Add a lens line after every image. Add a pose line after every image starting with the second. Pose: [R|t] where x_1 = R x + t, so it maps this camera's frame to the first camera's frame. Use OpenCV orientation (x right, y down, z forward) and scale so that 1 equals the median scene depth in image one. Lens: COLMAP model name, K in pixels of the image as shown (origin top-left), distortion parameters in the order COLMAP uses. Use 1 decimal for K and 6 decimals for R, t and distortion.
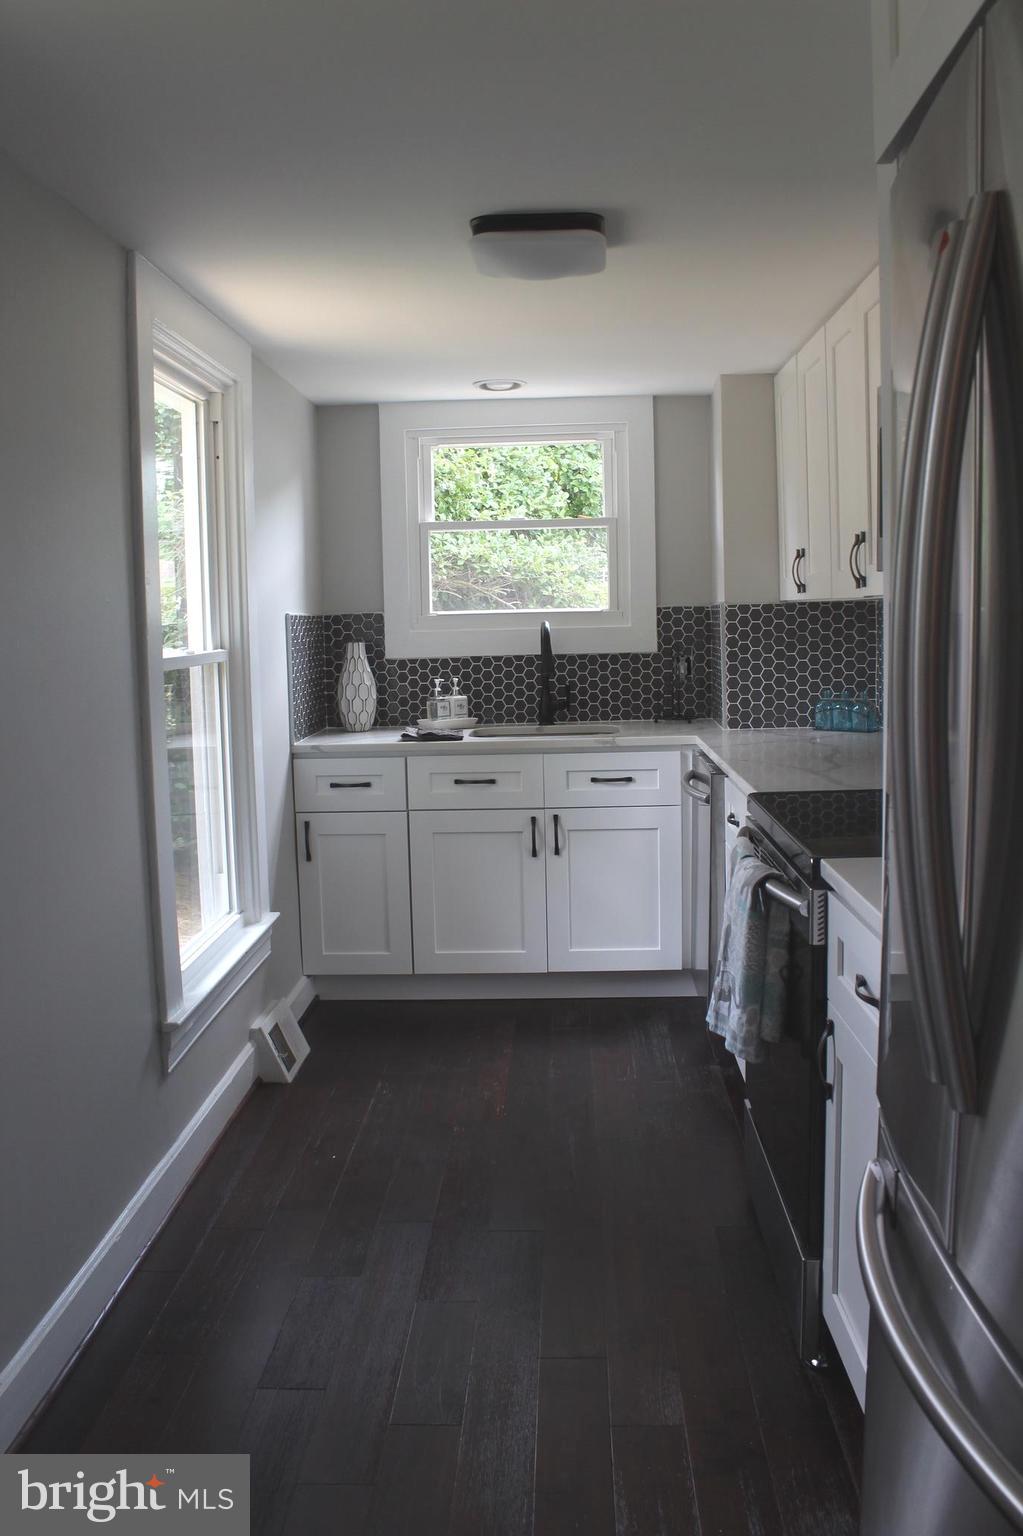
lens RADIAL K [[1304.2, 0, 519.5], [0, 1304.2, 763.2], [0, 0, 1]] dist [-0.163485, 0.148722]
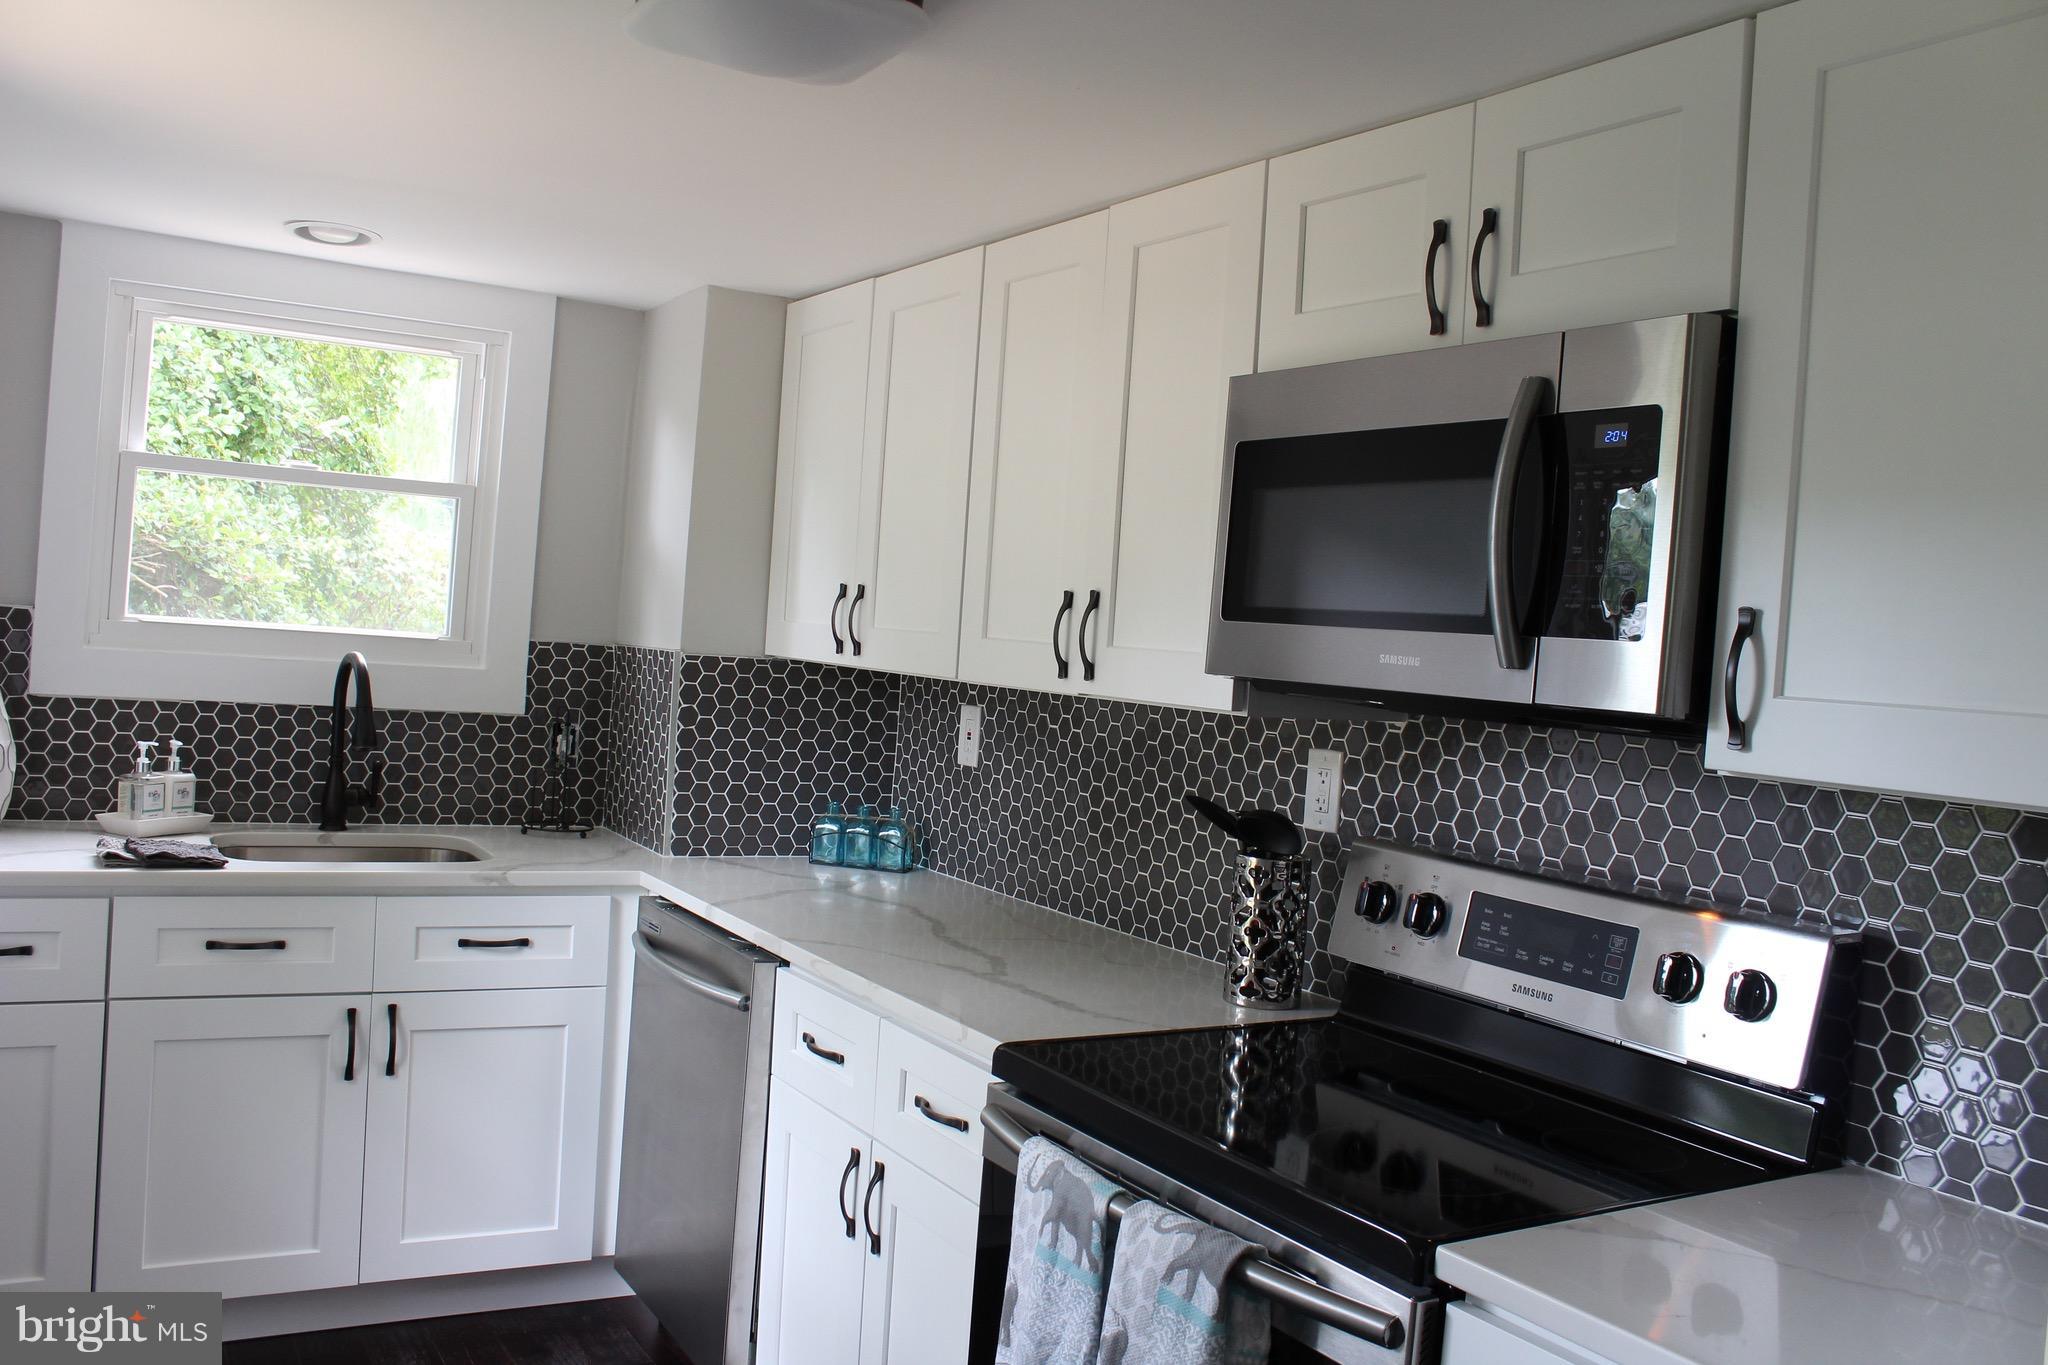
lens RADIAL K [[1738.9, 0, 1005.2], [0, 1738.9, 677.7], [0, 0, 1]] dist [-0.163485, 0.148722]
pose [[0.837417, 0.073038, 0.541662, -0.143051], [-0.032688, 0.995950, -0.083759, -0.043608], [-0.545586, 0.052436, 0.836413, 0.211779]]
